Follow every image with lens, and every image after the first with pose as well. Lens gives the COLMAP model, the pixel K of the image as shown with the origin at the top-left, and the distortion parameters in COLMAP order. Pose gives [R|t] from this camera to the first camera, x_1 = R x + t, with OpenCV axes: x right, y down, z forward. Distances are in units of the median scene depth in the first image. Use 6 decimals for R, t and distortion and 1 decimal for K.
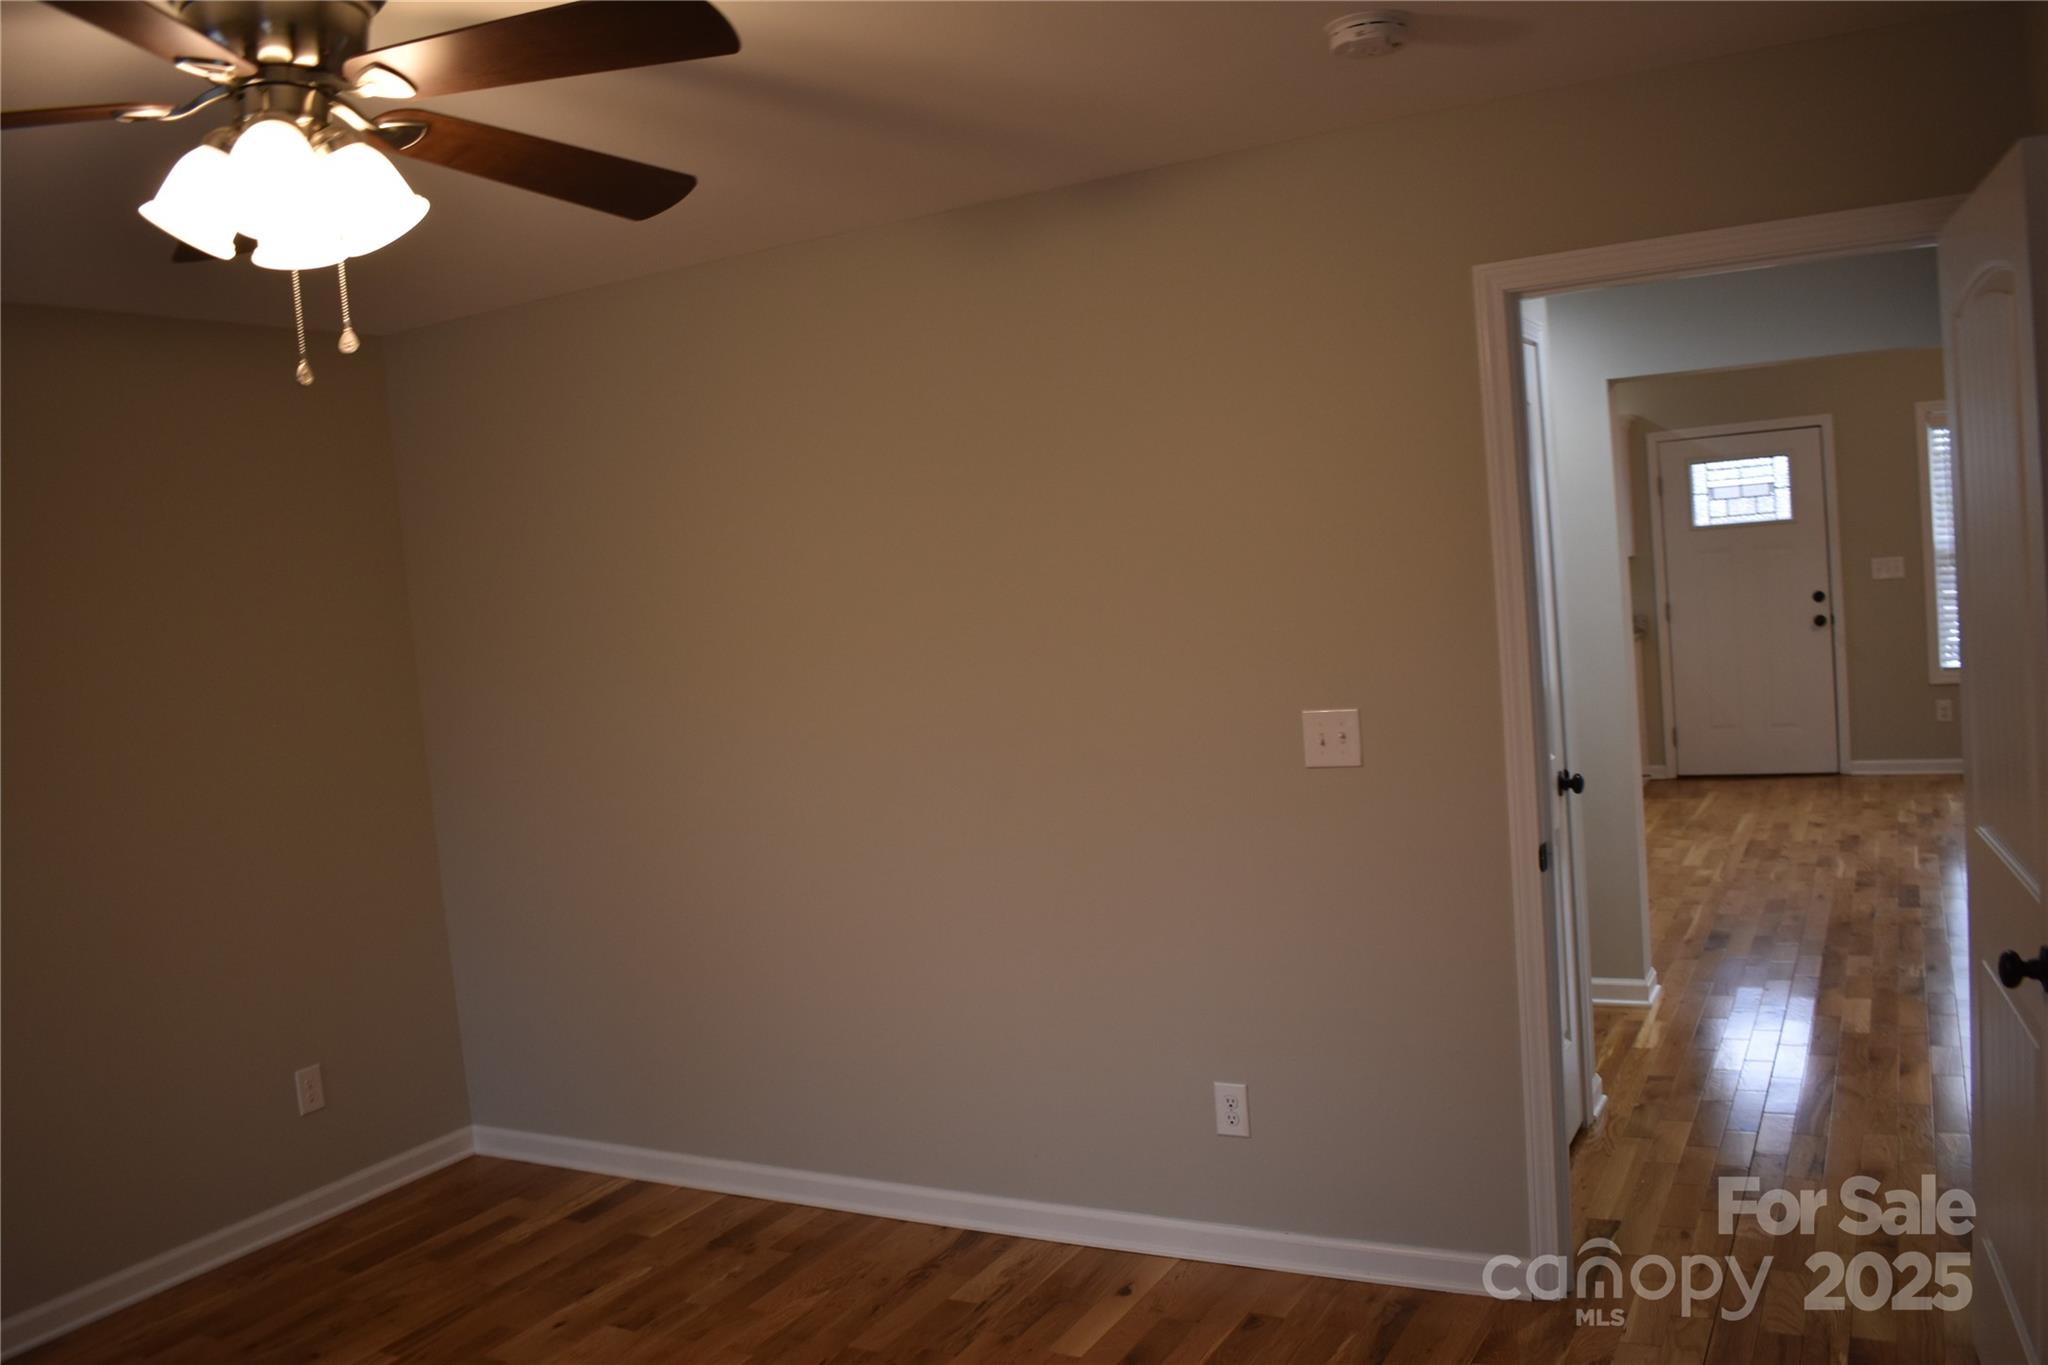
lens RADIAL K [[1641.8, 0, 1024.0], [0, 1641.8, 682.5], [0, 0, 1]] dist [-0.087585, 0.008074]
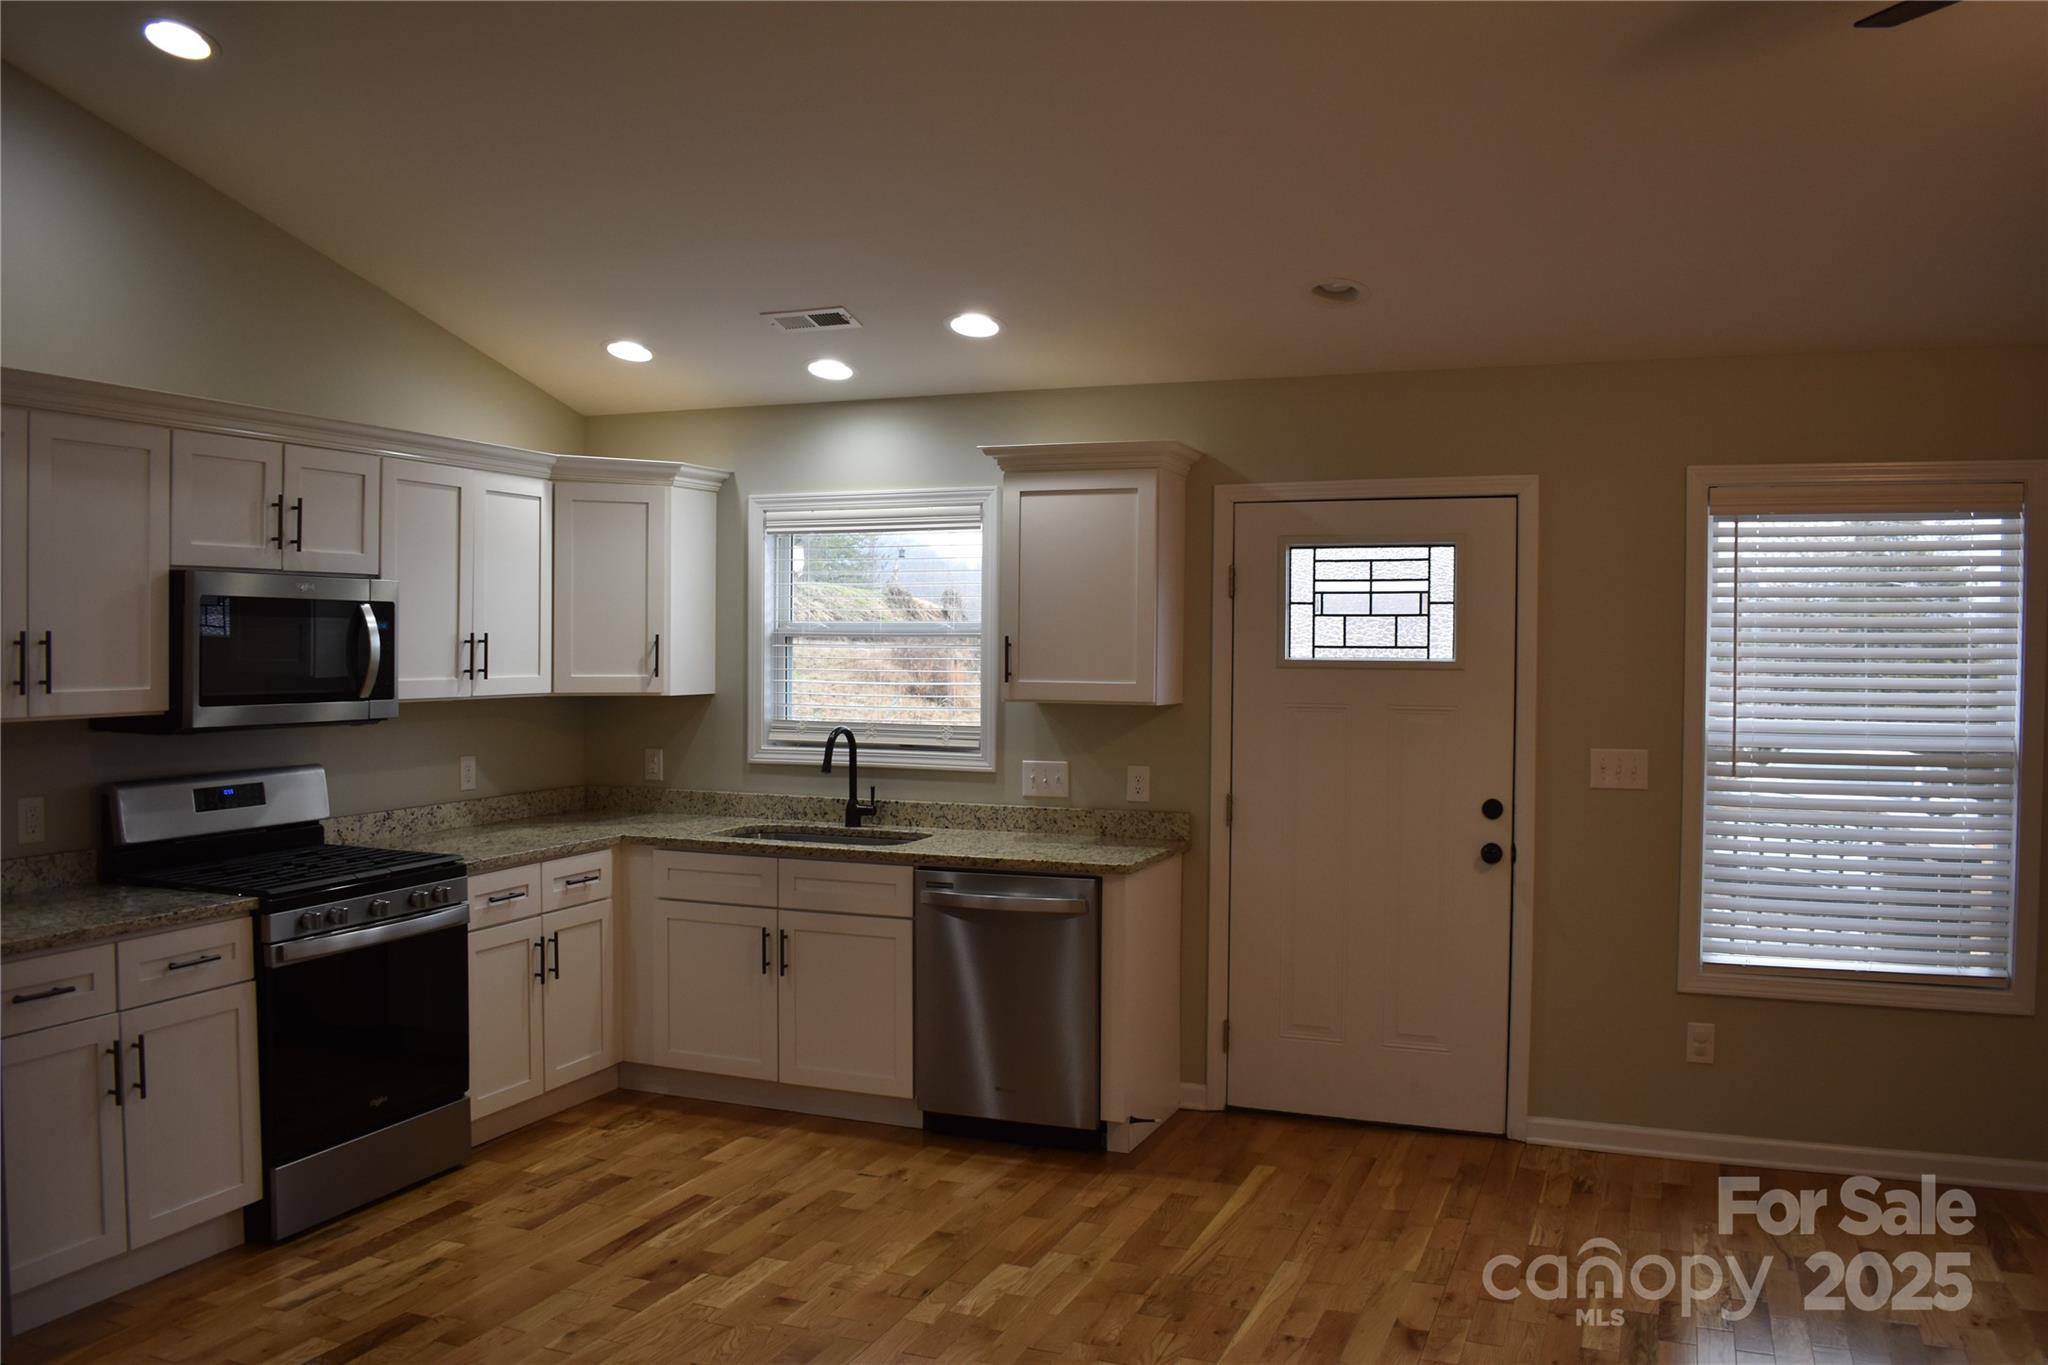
lens RADIAL K [[1641.8, 0, 1024.0], [0, 1641.8, 682.5], [0, 0, 1]] dist [-0.087585, 0.008074]
pose [[0.988506, 0.087839, 0.123046, 0.264870], [-0.082025, 0.995296, -0.051554, -0.054235], [-0.126995, 0.040868, 0.991061, 0.469976]]
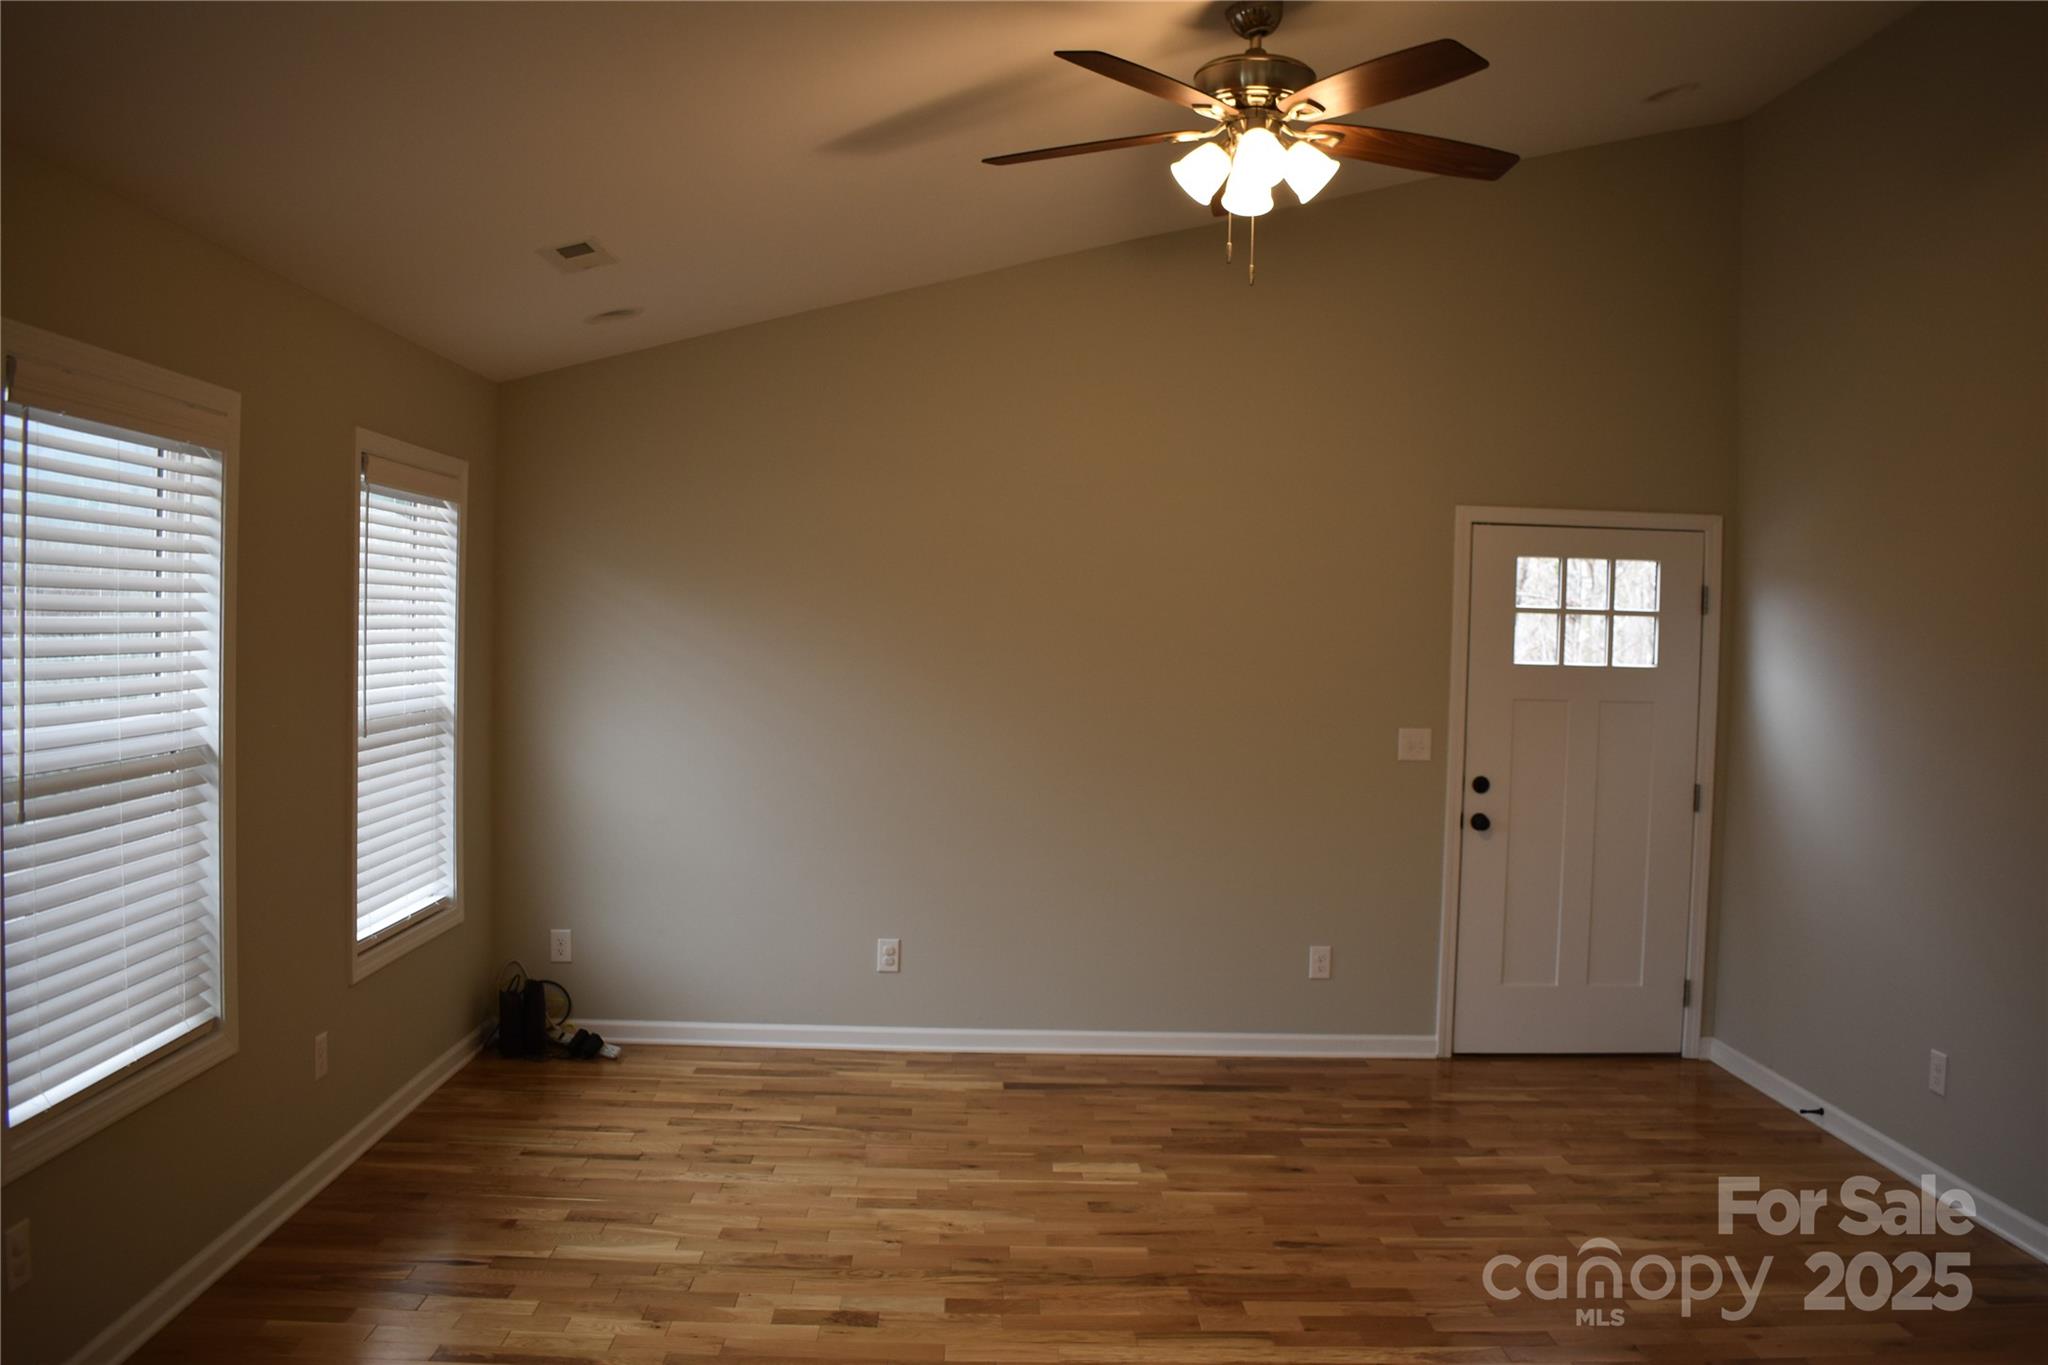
lens RADIAL K [[1594.6, 0, 1024.0], [0, 1594.6, 682.5], [0, 0, 1]] dist [-0.090001, 0.001899]
pose [[-0.508581, 0.041361, 0.860020, 0.184825], [0.073676, 0.997273, -0.004393, -0.081959], [-0.857856, 0.061129, -0.510241, 0.937004]]
